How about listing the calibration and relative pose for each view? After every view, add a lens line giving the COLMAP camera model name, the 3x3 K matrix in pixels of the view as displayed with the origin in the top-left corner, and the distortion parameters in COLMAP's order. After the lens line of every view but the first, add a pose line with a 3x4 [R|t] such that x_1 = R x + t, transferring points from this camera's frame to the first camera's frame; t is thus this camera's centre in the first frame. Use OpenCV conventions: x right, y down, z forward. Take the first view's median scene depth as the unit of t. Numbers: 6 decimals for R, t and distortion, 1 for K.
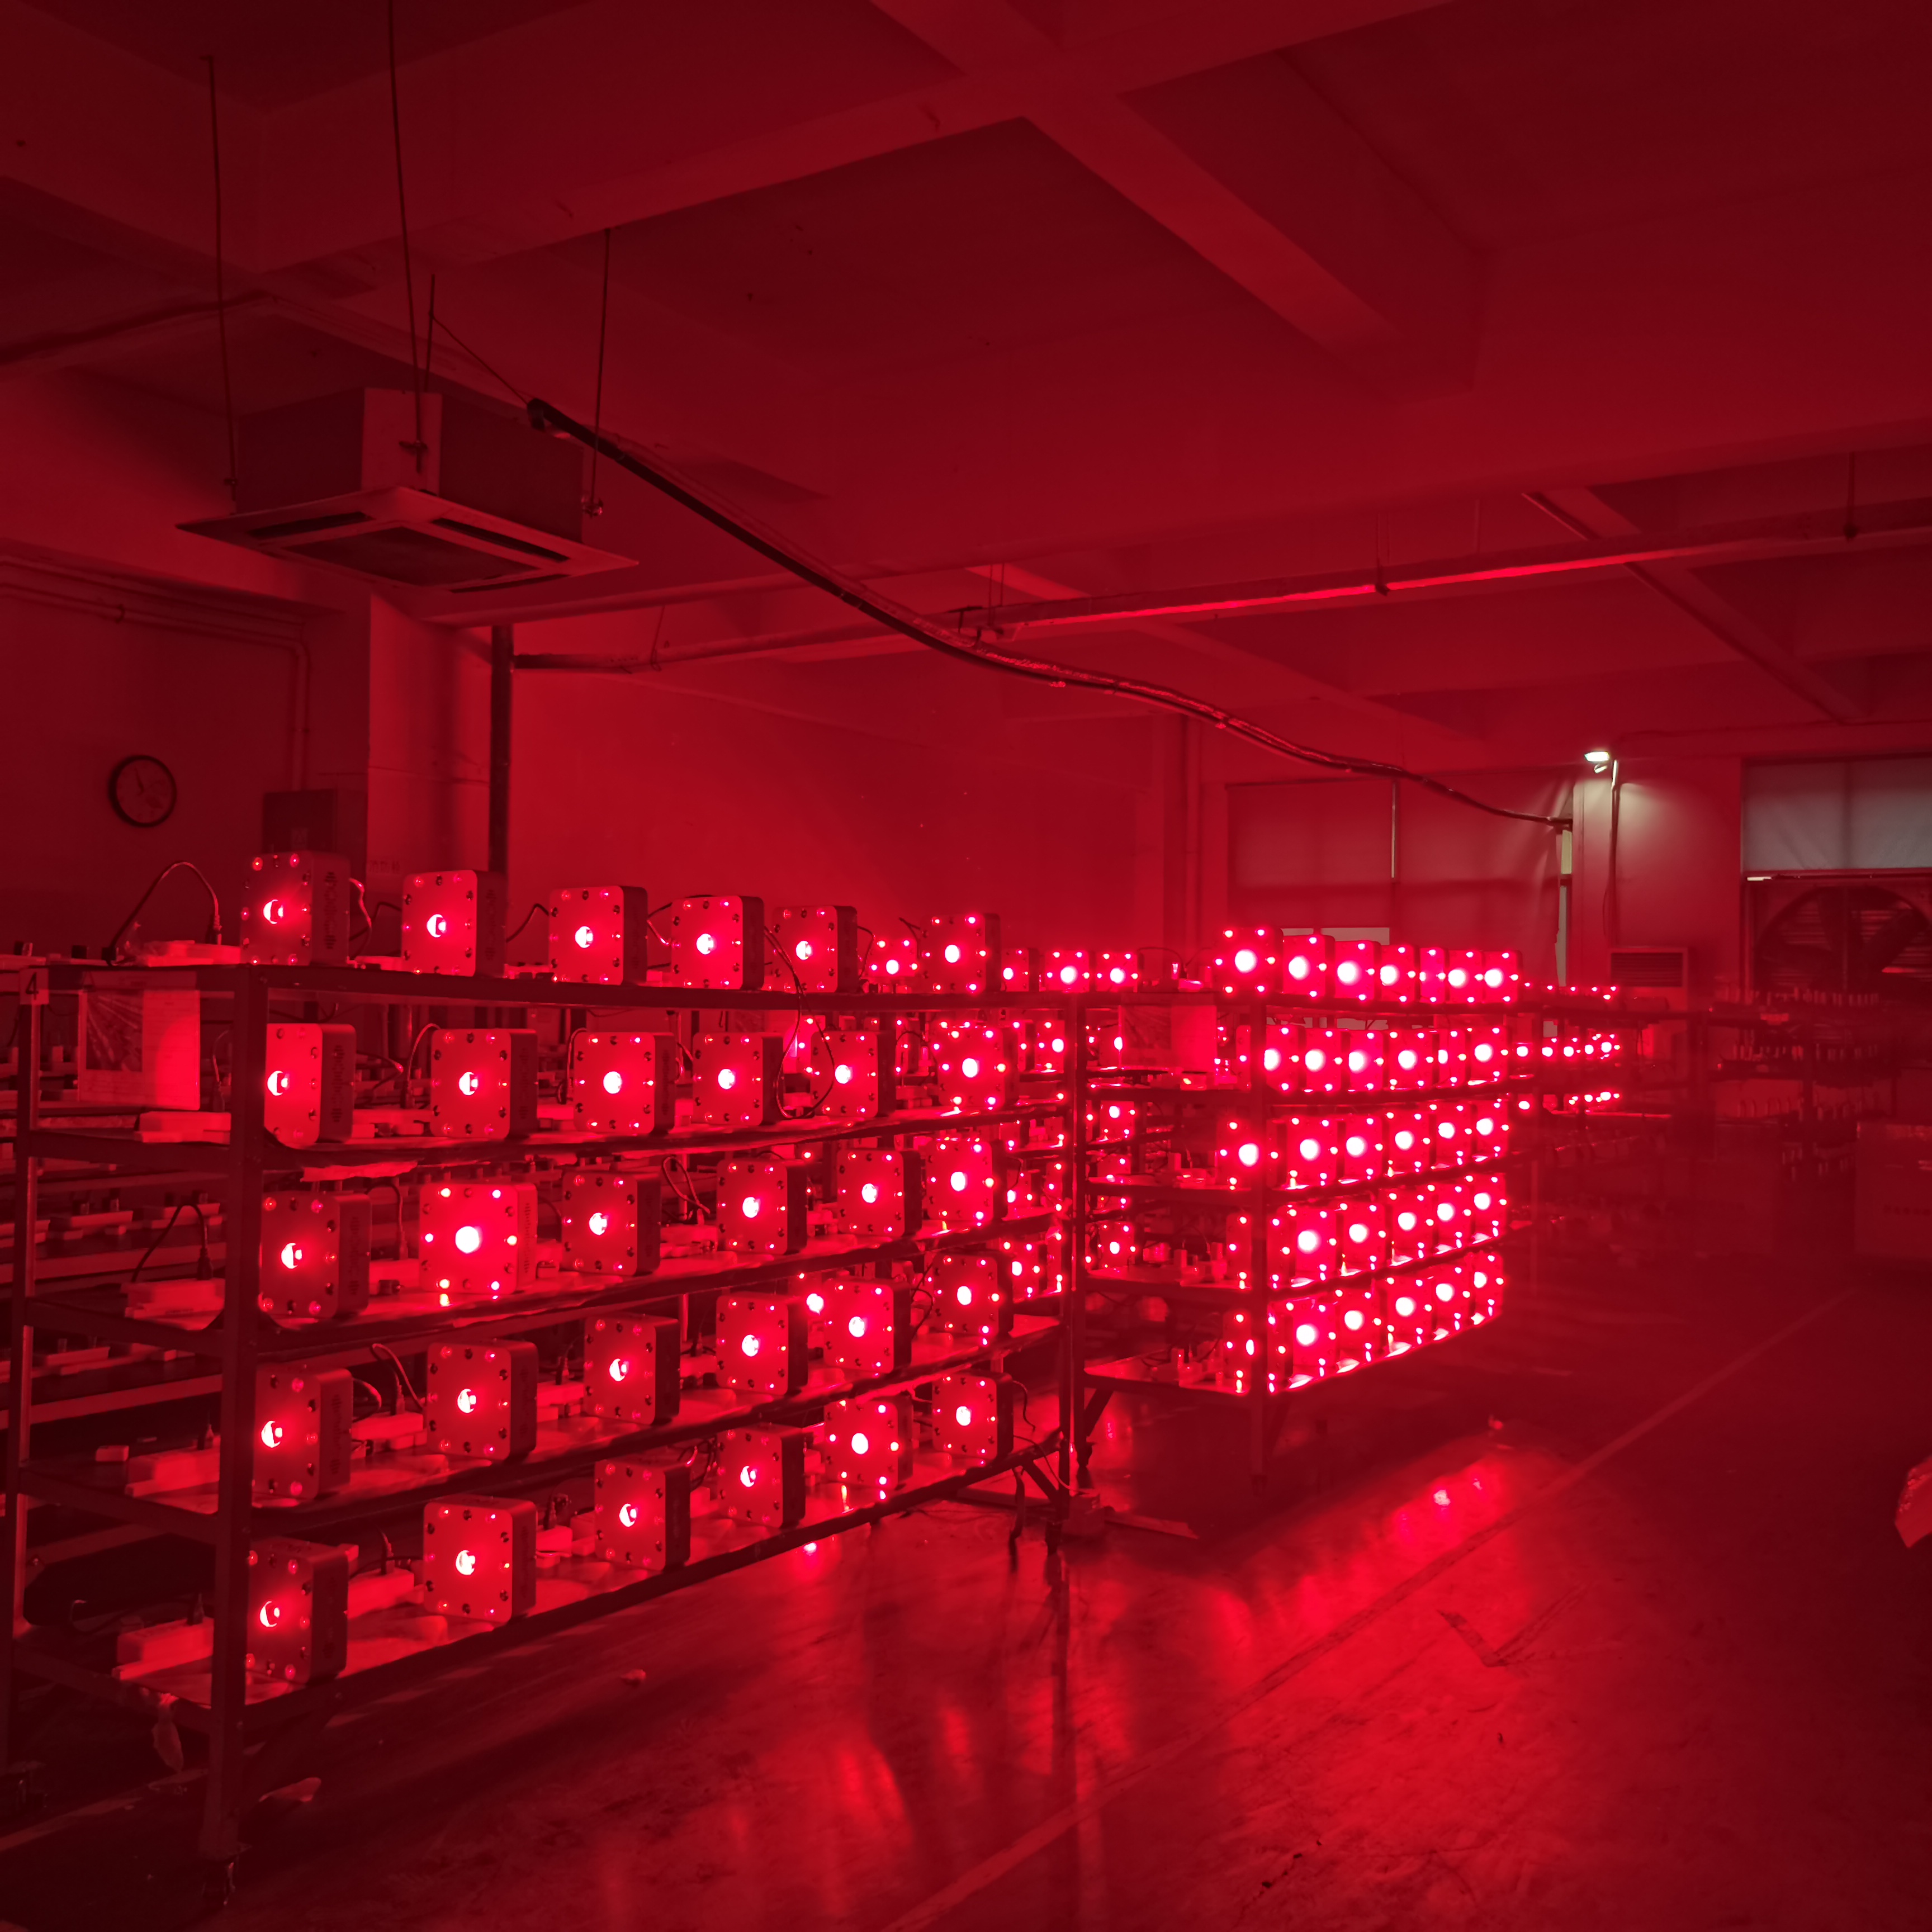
lens RADIAL K [[1978.9, 0, 945.5], [0, 1978.9, 967.1], [0, 0, 1]] dist [0.040912, 0.013108]
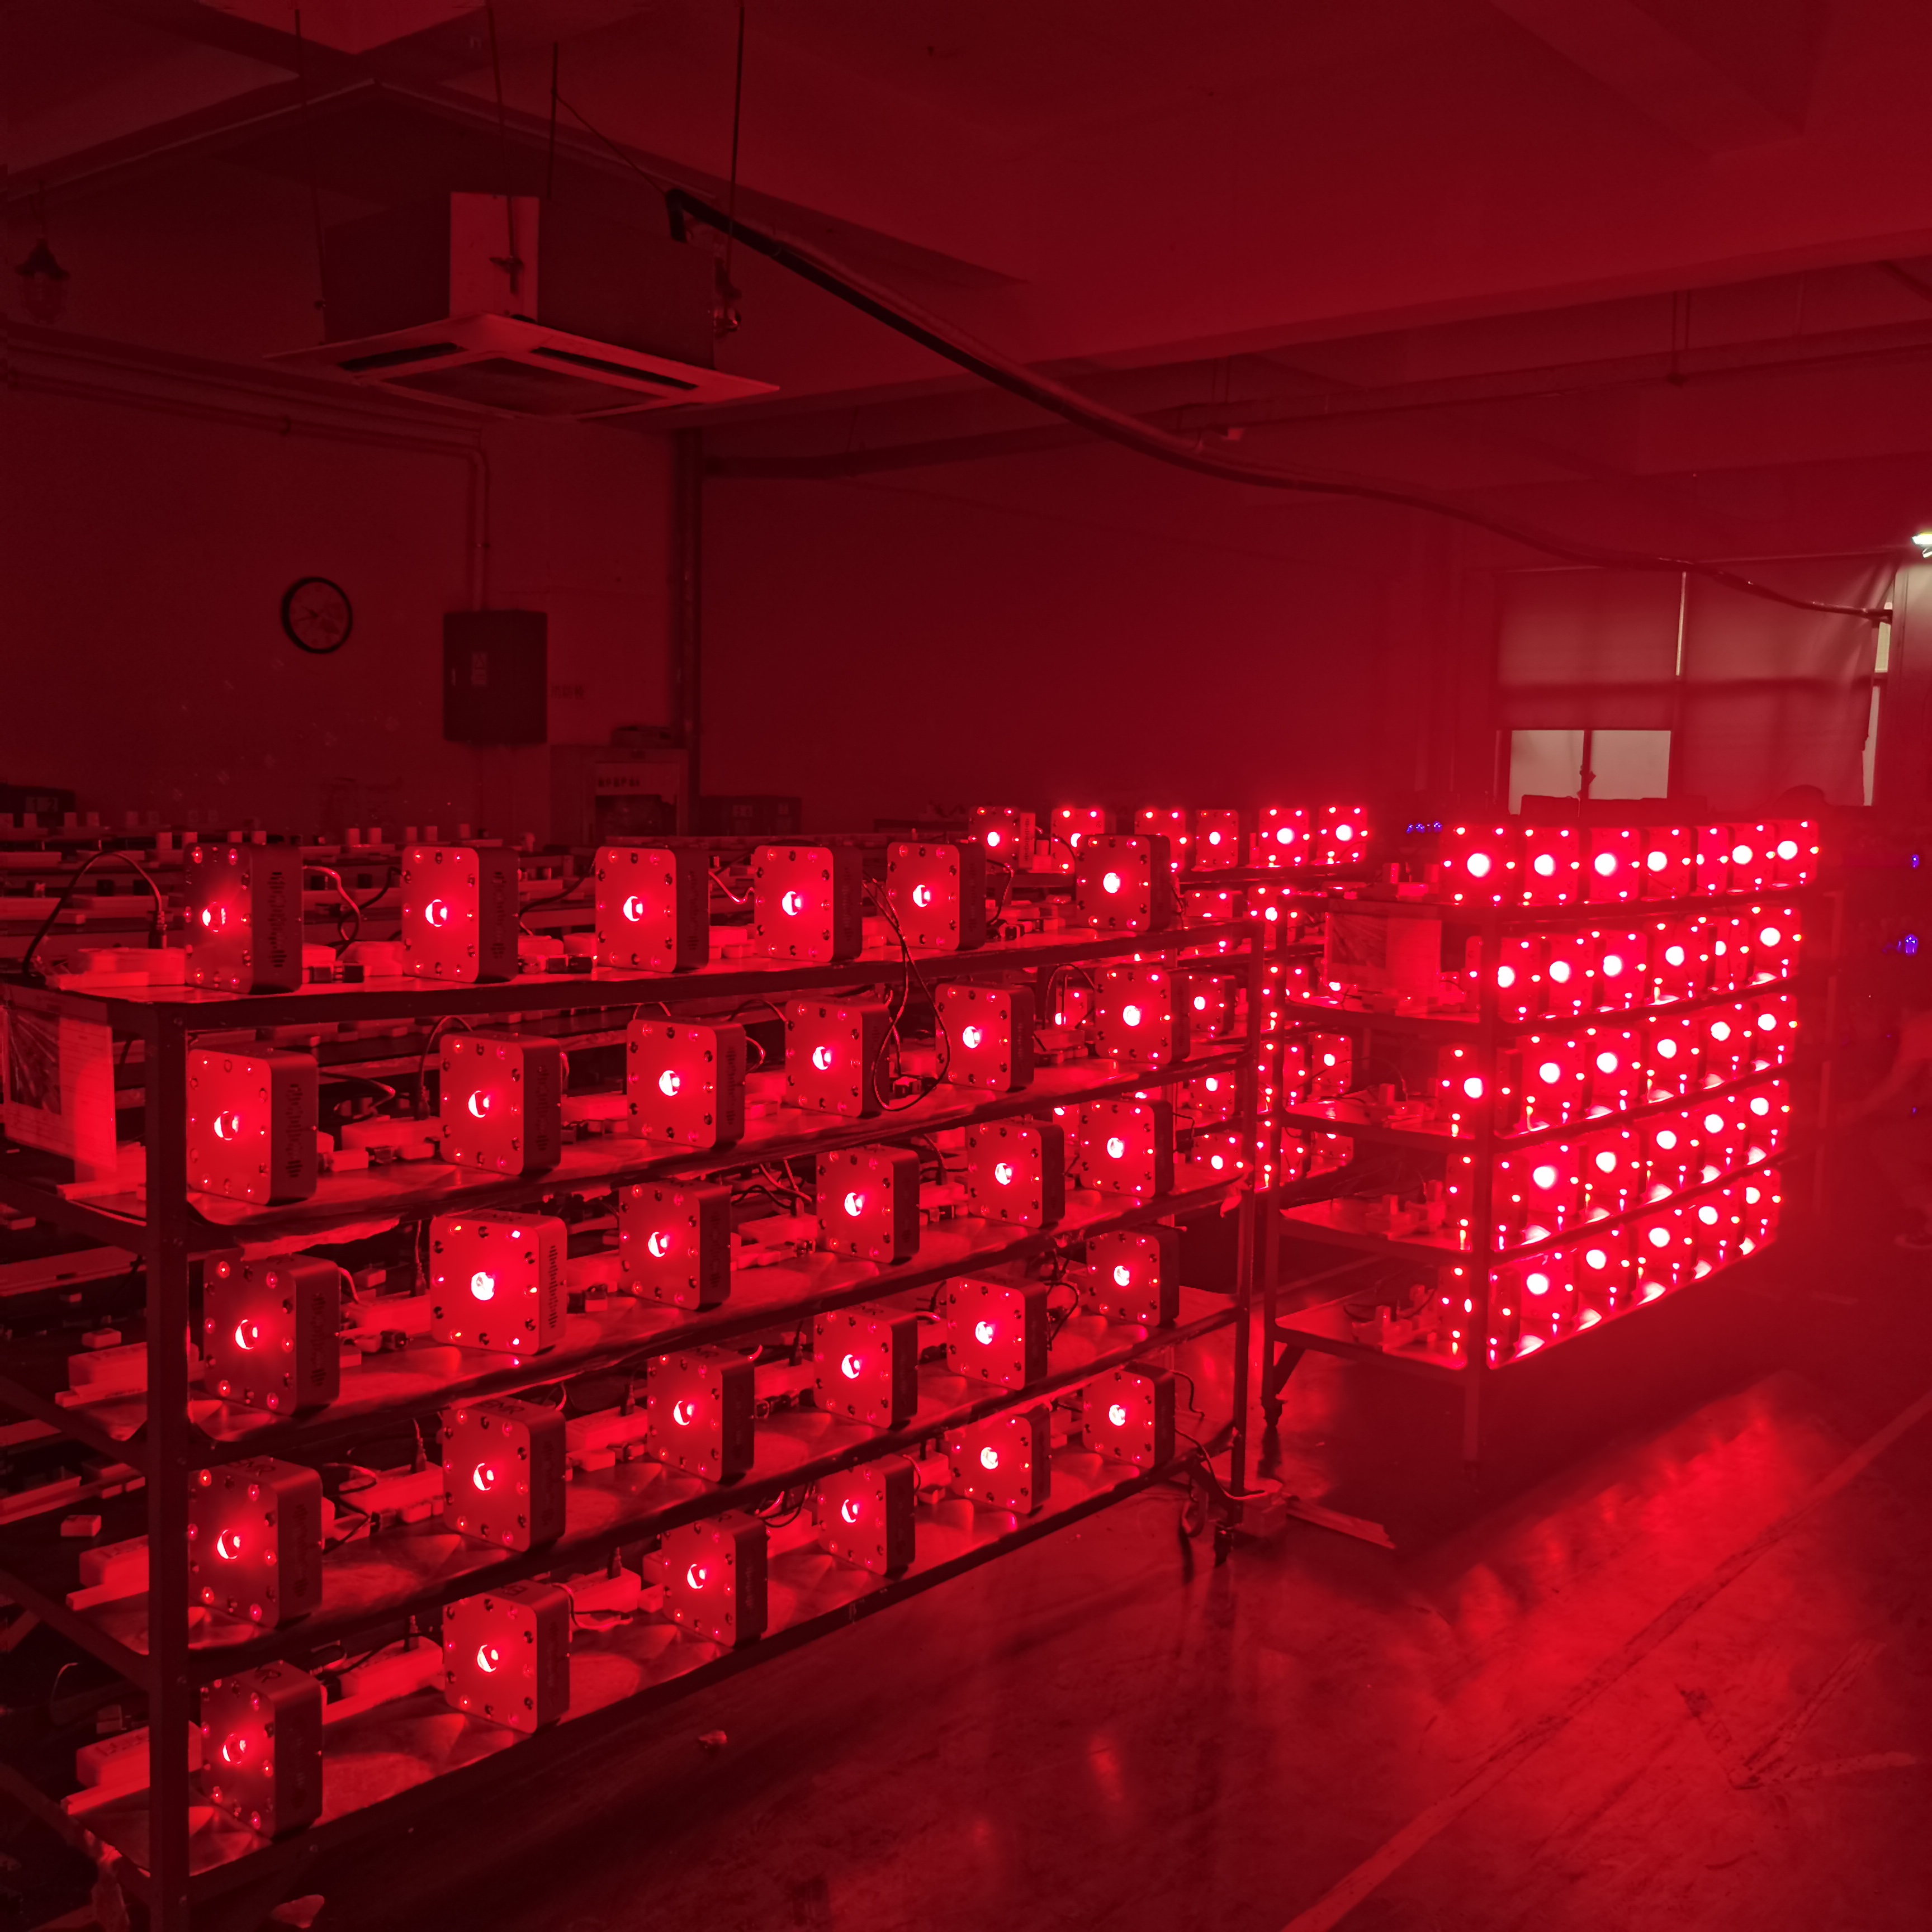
lens RADIAL K [[1978.9, 0, 945.5], [0, 1978.9, 967.1], [0, 0, 1]] dist [0.040912, 0.013108]
pose [[0.991790, 0.019869, -0.126322, 0.038761], [-0.004847, 0.992987, 0.118128, -0.067692], [0.127784, -0.116546, 0.984931, 0.153499]]
